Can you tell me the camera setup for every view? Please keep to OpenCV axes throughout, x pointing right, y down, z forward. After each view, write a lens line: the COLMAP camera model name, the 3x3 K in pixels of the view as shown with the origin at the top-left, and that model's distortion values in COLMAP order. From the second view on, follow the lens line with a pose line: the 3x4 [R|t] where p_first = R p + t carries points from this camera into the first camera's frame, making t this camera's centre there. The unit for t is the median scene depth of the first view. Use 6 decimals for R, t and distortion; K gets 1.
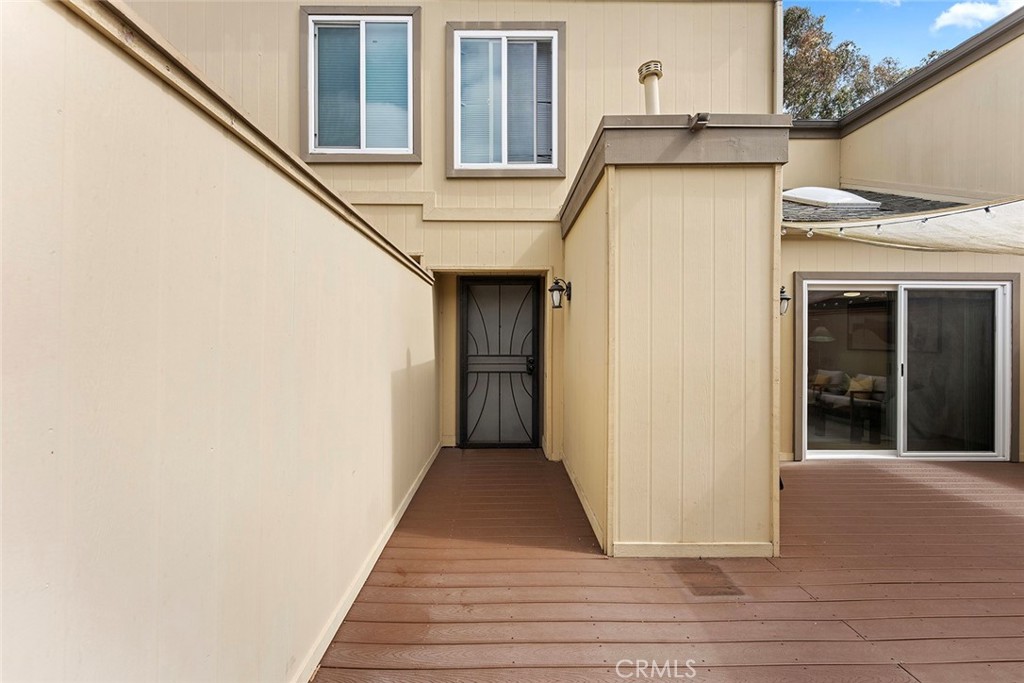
lens RADIAL K [[410.0, 0, 510.7], [0, 410.0, 335.9], [0, 0, 1]] dist [0.000306, -0.000132]
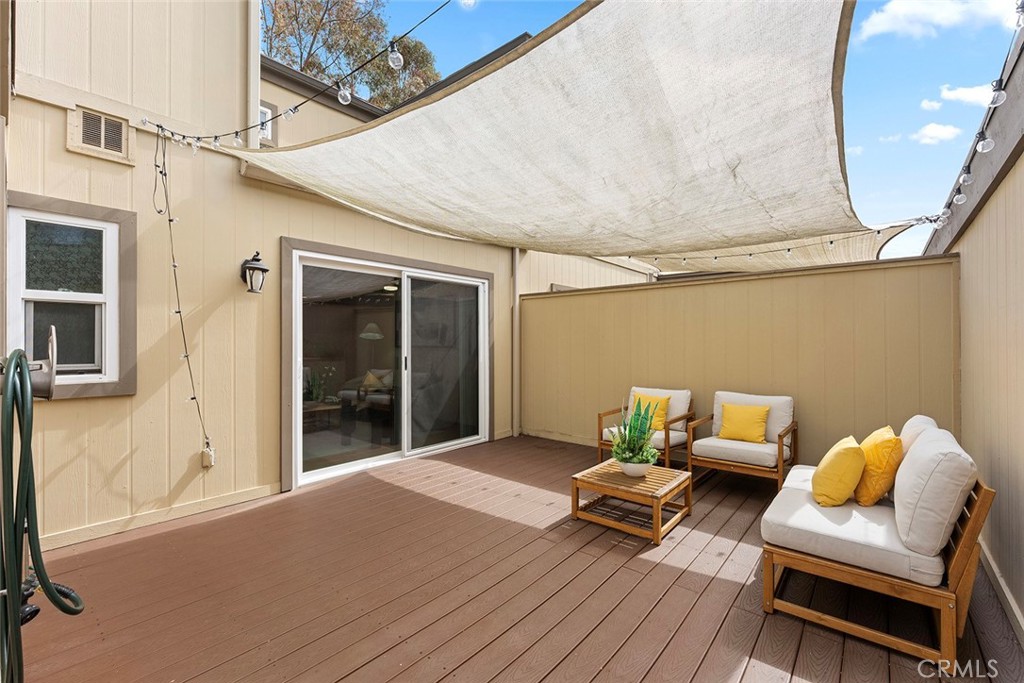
lens RADIAL K [[433.0, 0, 512.0], [0, 433.0, 341.5], [0, 0, 1]] dist [0.000271, -0.000131]
pose [[0.664624, -0.002725, 0.747173, 0.379759], [0.004557, 0.999990, -0.000407, 0.034689], [-0.747164, 0.003676, 0.664630, 0.168128]]
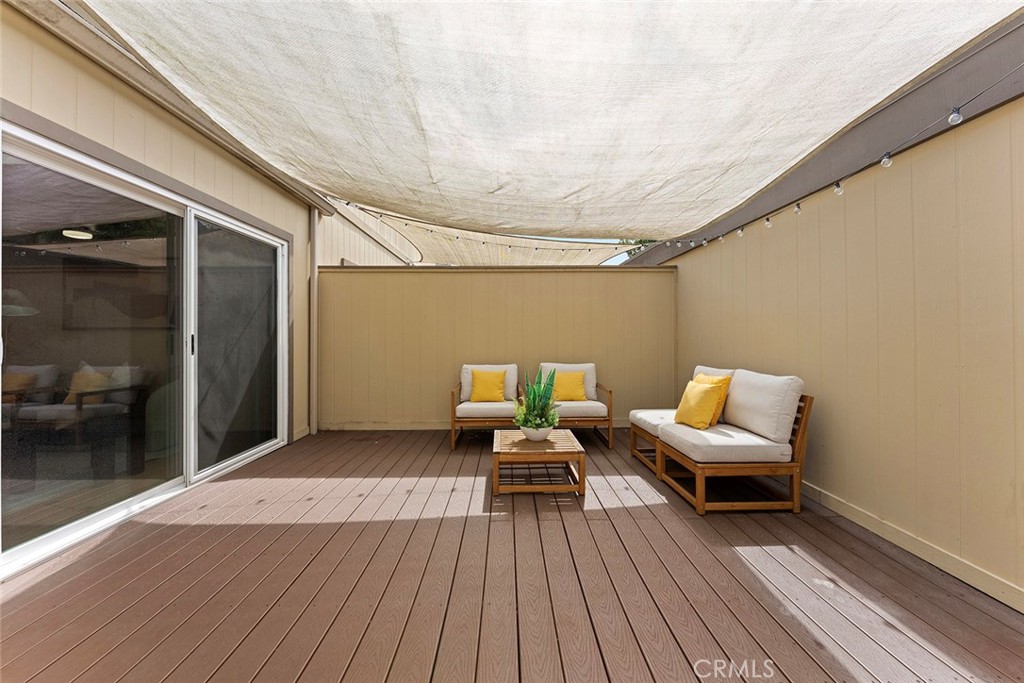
lens RADIAL K [[410.0, 0, 510.7], [0, 410.0, 335.9], [0, 0, 1]] dist [0.000306, -0.000132]
pose [[0.011860, -0.005258, 0.999916, 0.332529], [0.002832, 0.999982, 0.005225, 0.066893], [-0.999926, 0.002770, 0.011874, 0.503464]]
